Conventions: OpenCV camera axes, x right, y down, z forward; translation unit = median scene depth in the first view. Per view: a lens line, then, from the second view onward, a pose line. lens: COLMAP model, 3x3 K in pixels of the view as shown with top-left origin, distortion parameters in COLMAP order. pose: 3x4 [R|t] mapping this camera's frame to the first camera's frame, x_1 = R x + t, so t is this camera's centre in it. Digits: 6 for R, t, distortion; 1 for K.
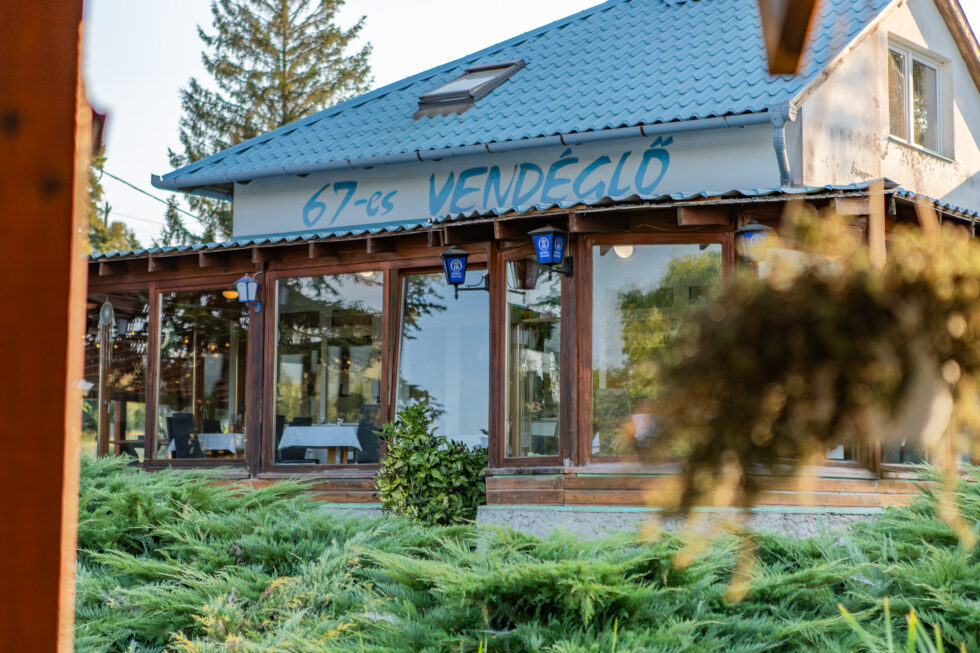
lens RADIAL K [[2014.9, 0, 489.1], [0, 2014.9, 322.1], [0, 0, 1]] dist [0.019683, 0.000000]
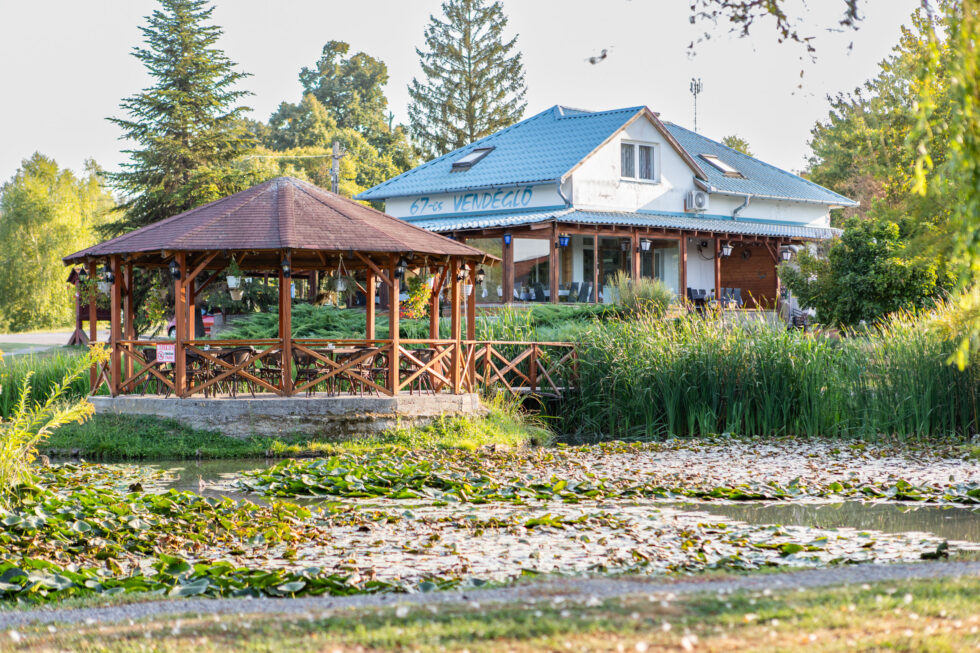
lens RADIAL K [[2014.9, 0, 468.0], [0, 2014.9, 302.4], [0, 0, 1]] dist [0.019683, 0.000000]
pose [[0.986049, -0.018408, -0.165432, 0.165153], [0.028900, 0.997705, 0.061240, -0.037633], [0.163925, -0.065167, 0.984318, -0.622539]]
